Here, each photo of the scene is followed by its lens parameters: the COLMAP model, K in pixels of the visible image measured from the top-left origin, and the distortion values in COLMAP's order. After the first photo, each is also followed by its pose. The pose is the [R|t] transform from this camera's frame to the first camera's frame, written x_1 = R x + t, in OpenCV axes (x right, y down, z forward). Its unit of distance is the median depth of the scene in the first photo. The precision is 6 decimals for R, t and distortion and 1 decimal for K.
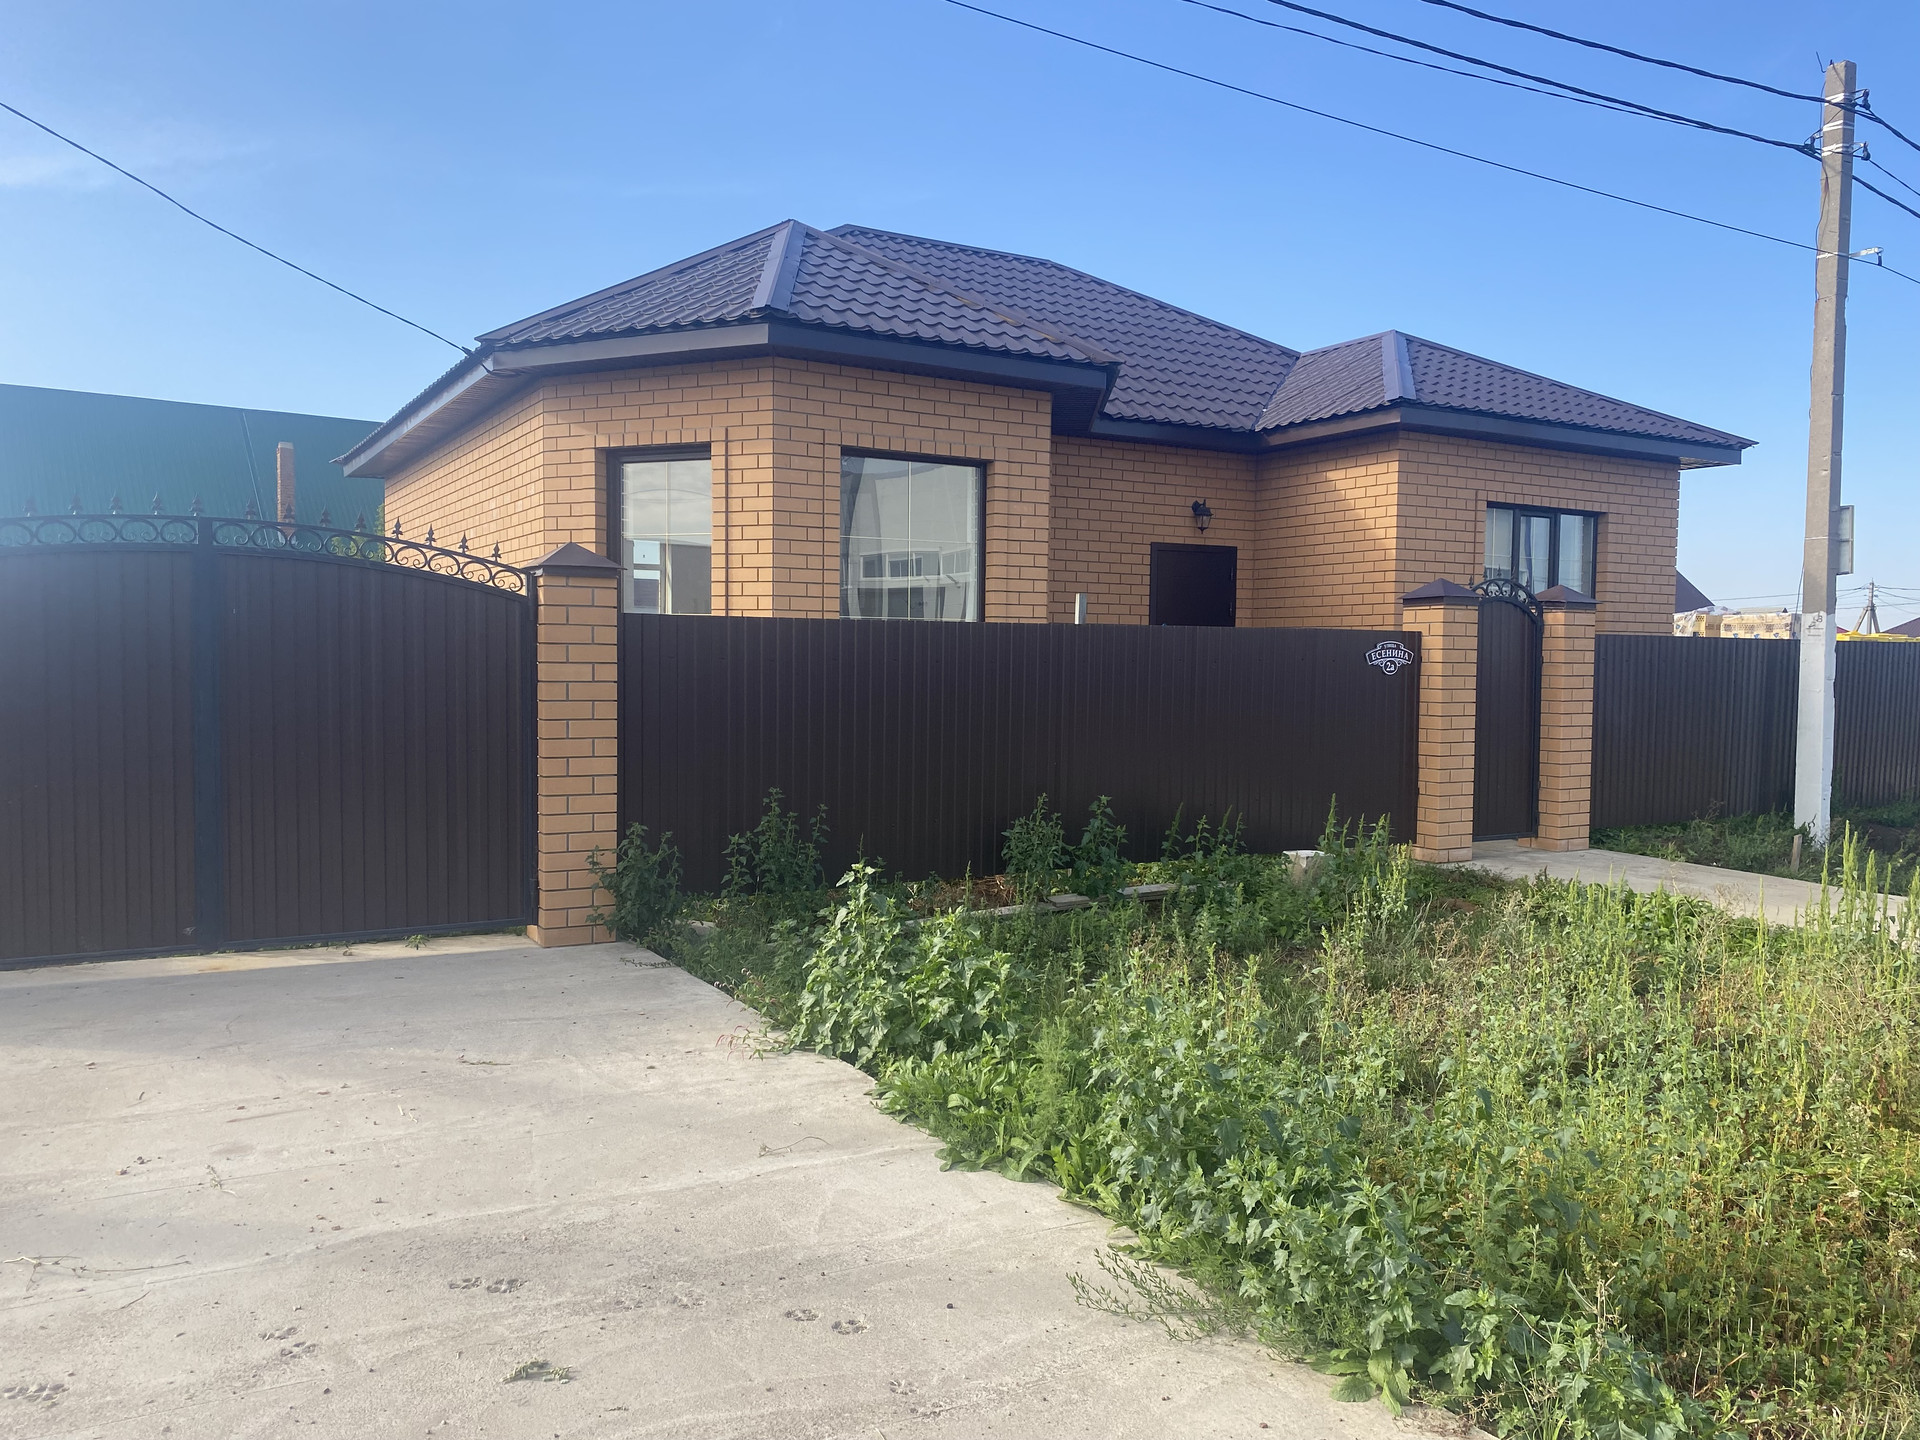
lens RADIAL K [[1503.0, 0, 906.0], [0, 1503.0, 729.2], [0, 0, 1]] dist [0.110977, -0.153926]
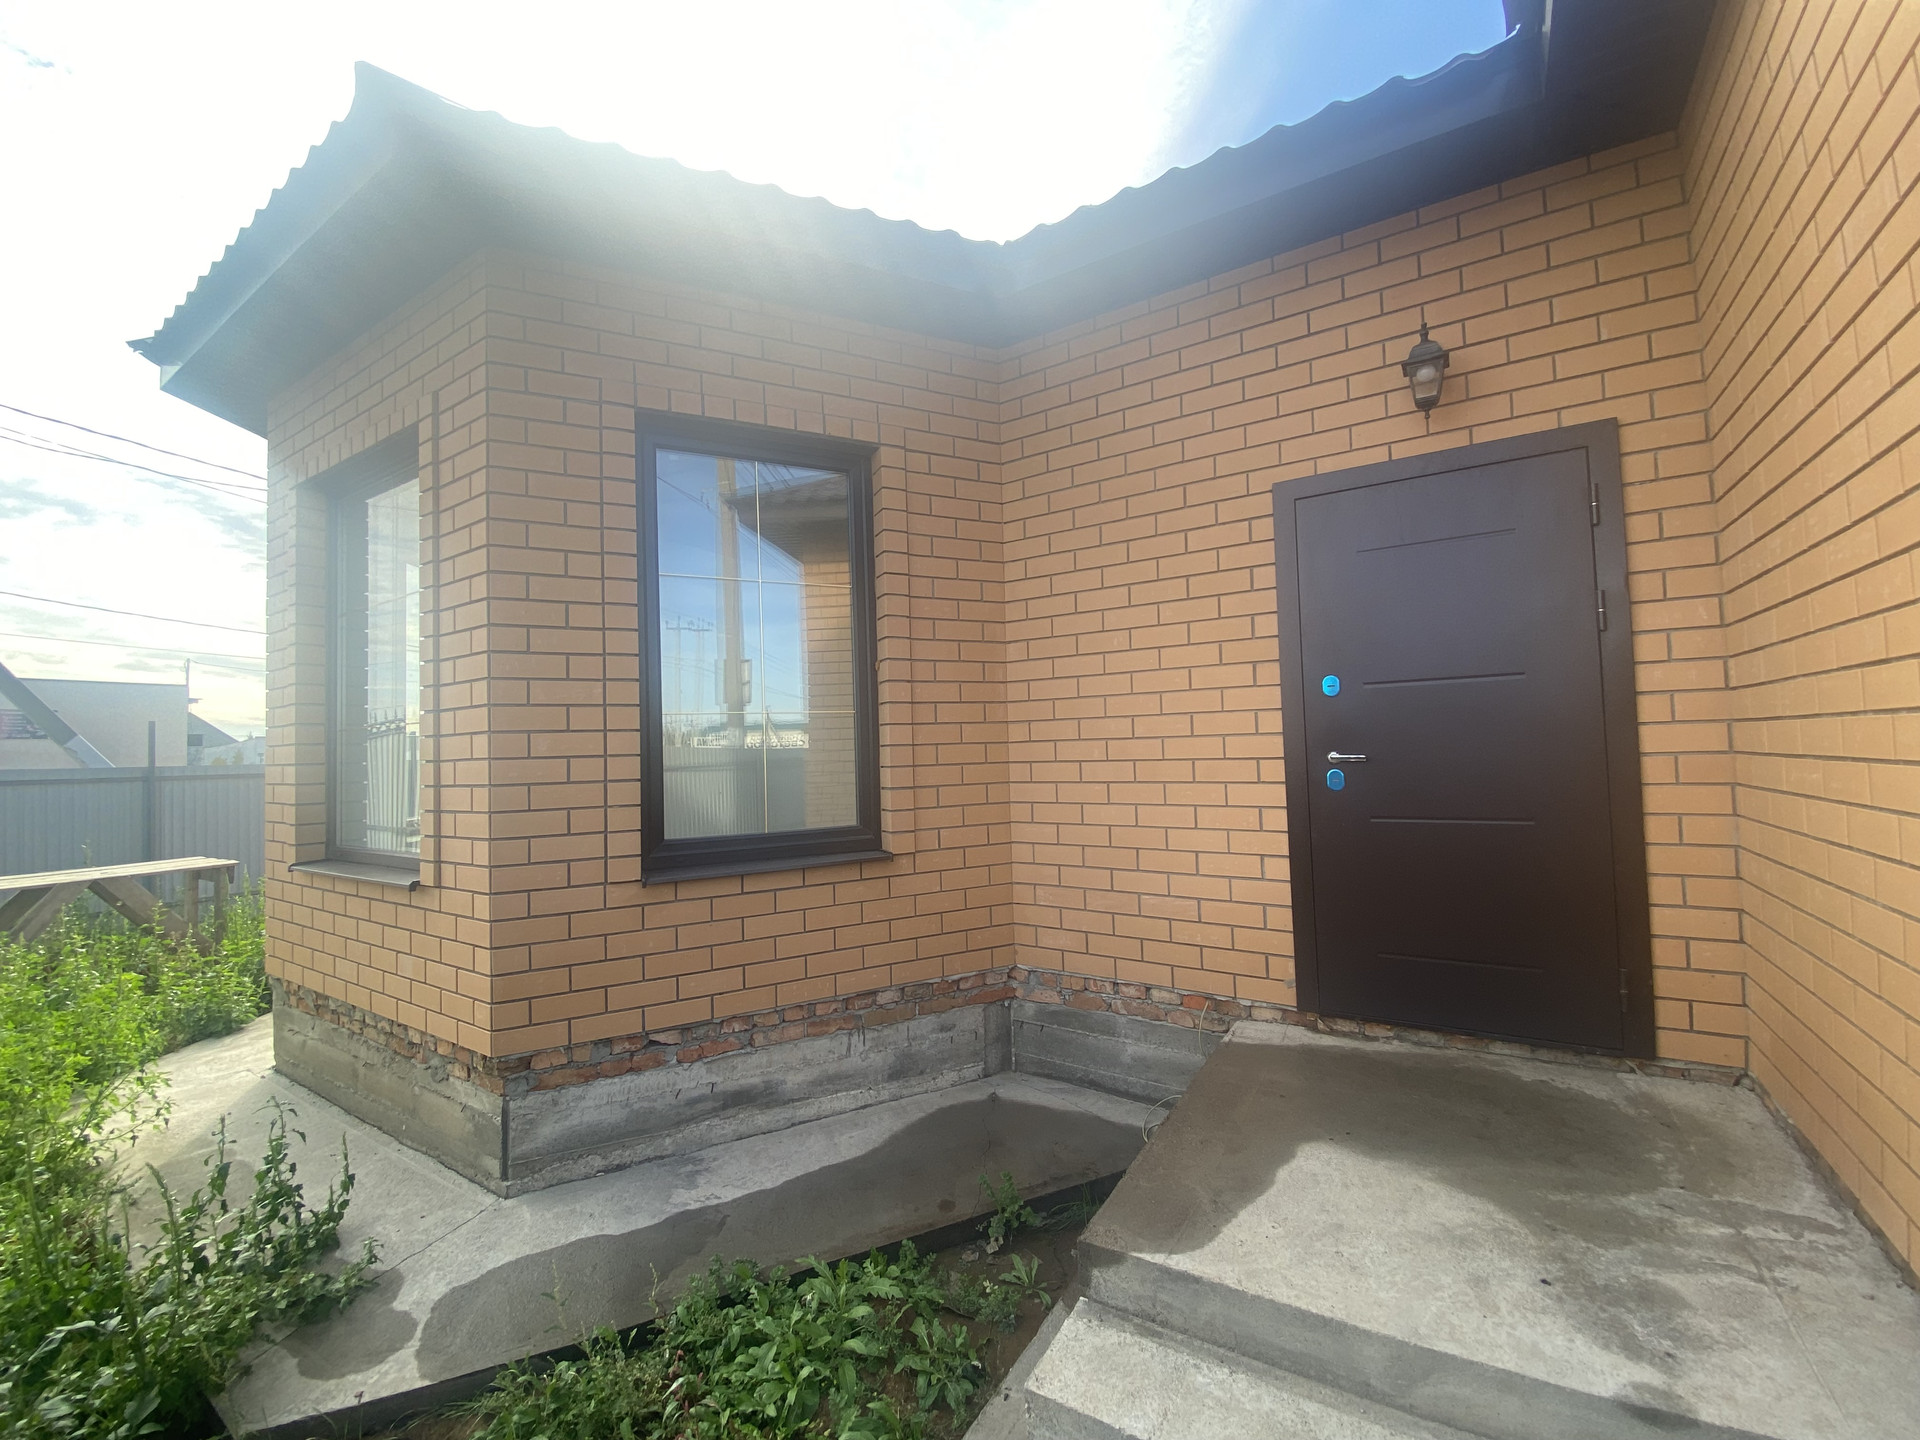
lens RADIAL K [[786.8, 0, 960.0], [0, 786.8, 720.0], [0, 0, 1]] dist [0.015943, -0.020042]
pose [[0.484170, -0.063210, -0.872688, 0.377294], [-0.007665, 0.997042, -0.076470, -0.052862], [0.874941, 0.043714, 0.482253, 1.020368]]
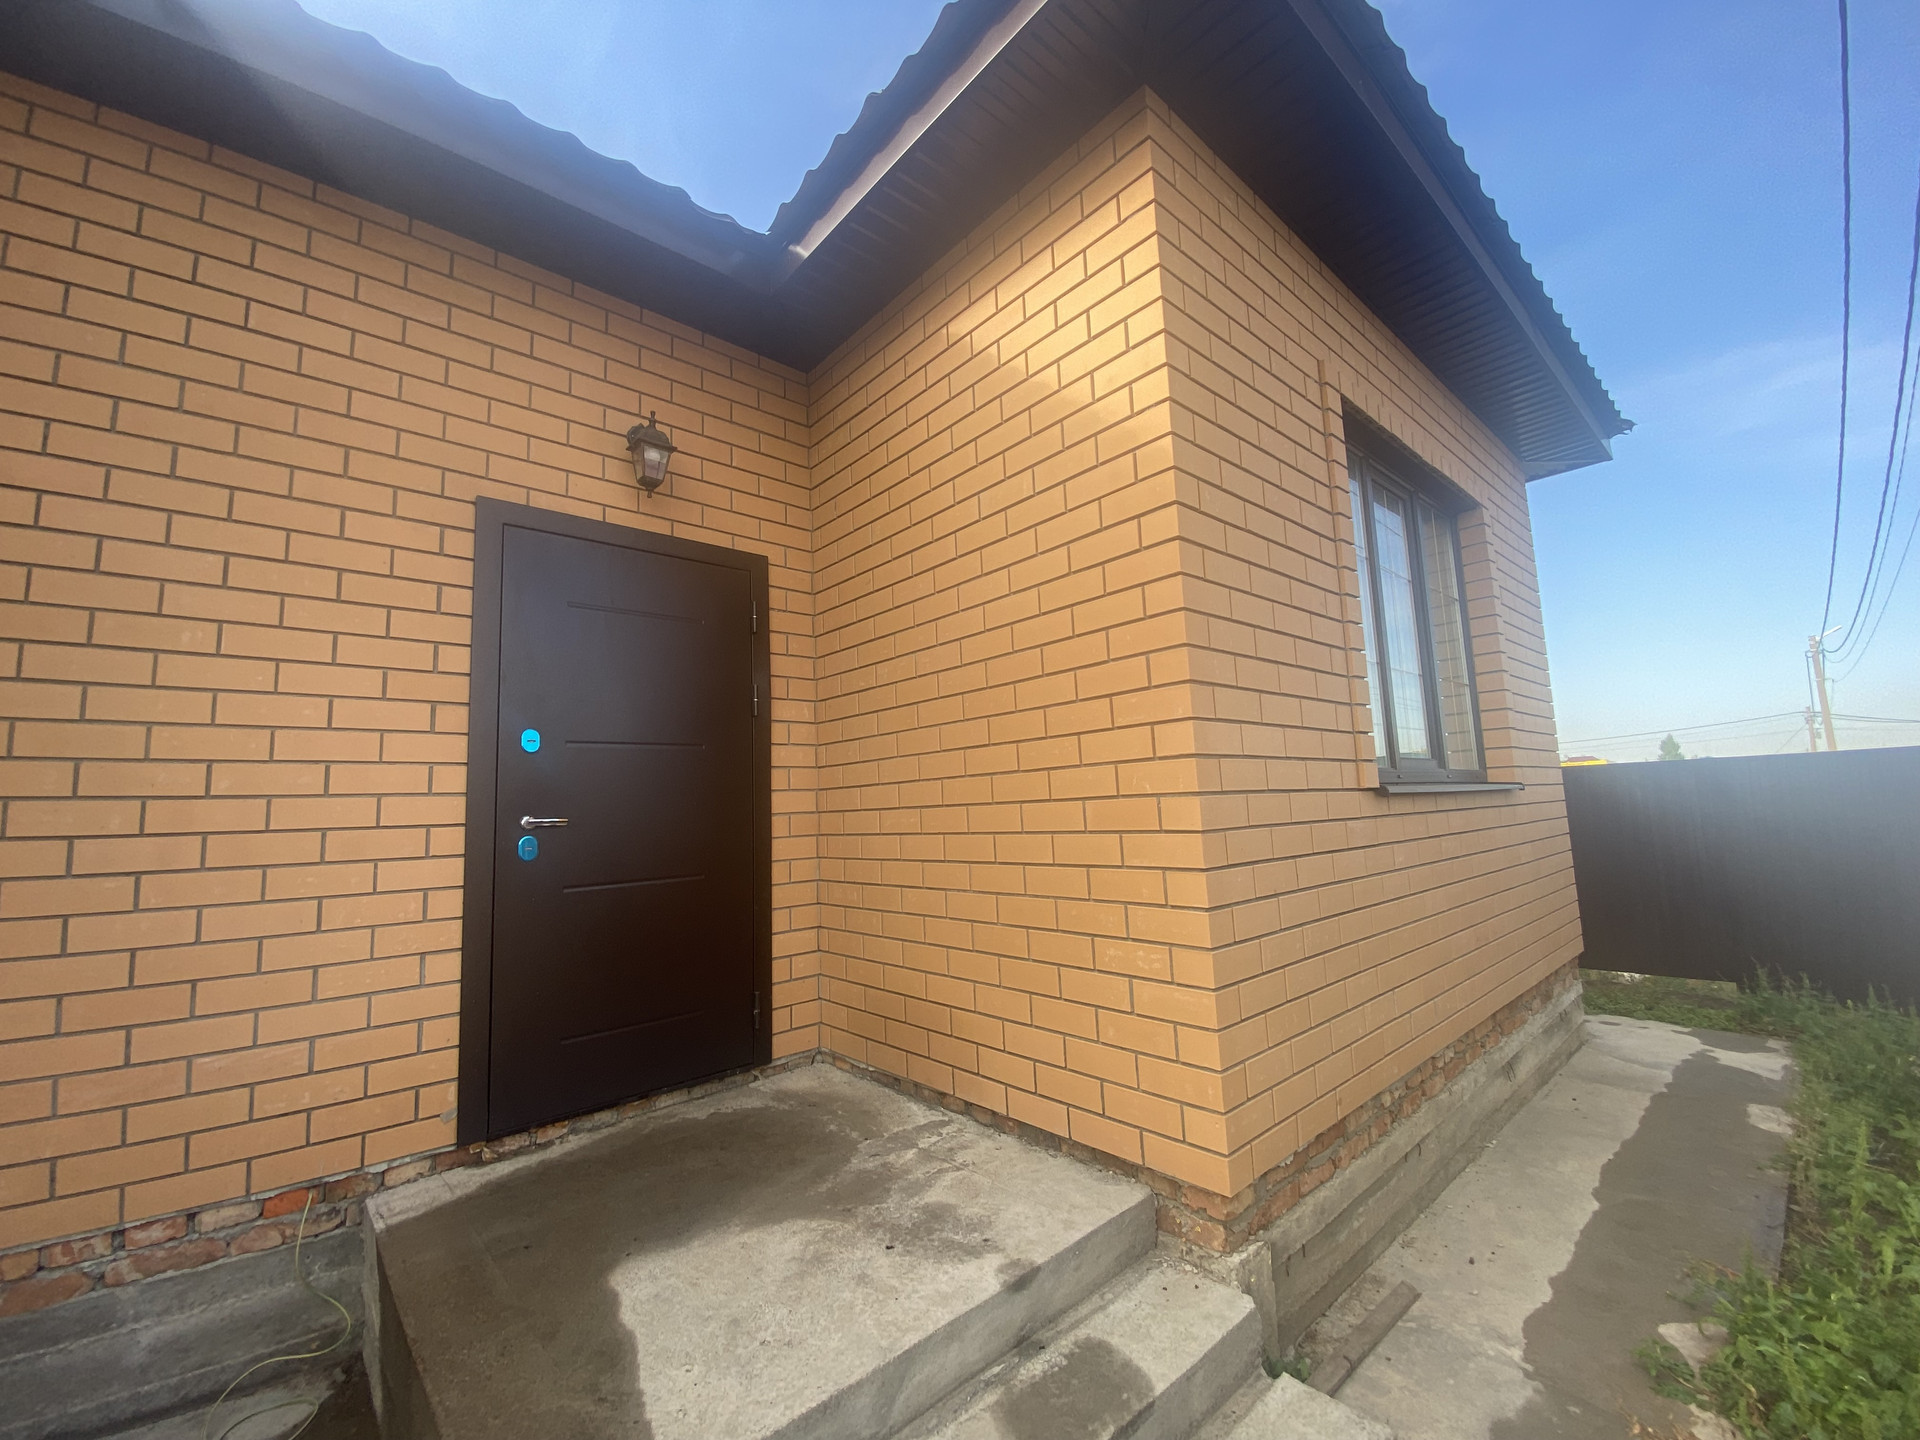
lens RADIAL K [[783.2, 0, 962.0], [0, 783.2, 717.5], [0, 0, 1]] dist [0.014999, -0.016690]
pose [[0.970017, -0.027303, 0.241498, 0.278984], [0.067324, 0.984971, -0.159058, -0.046857], [-0.233526, 0.170548, 0.957277, 1.003049]]
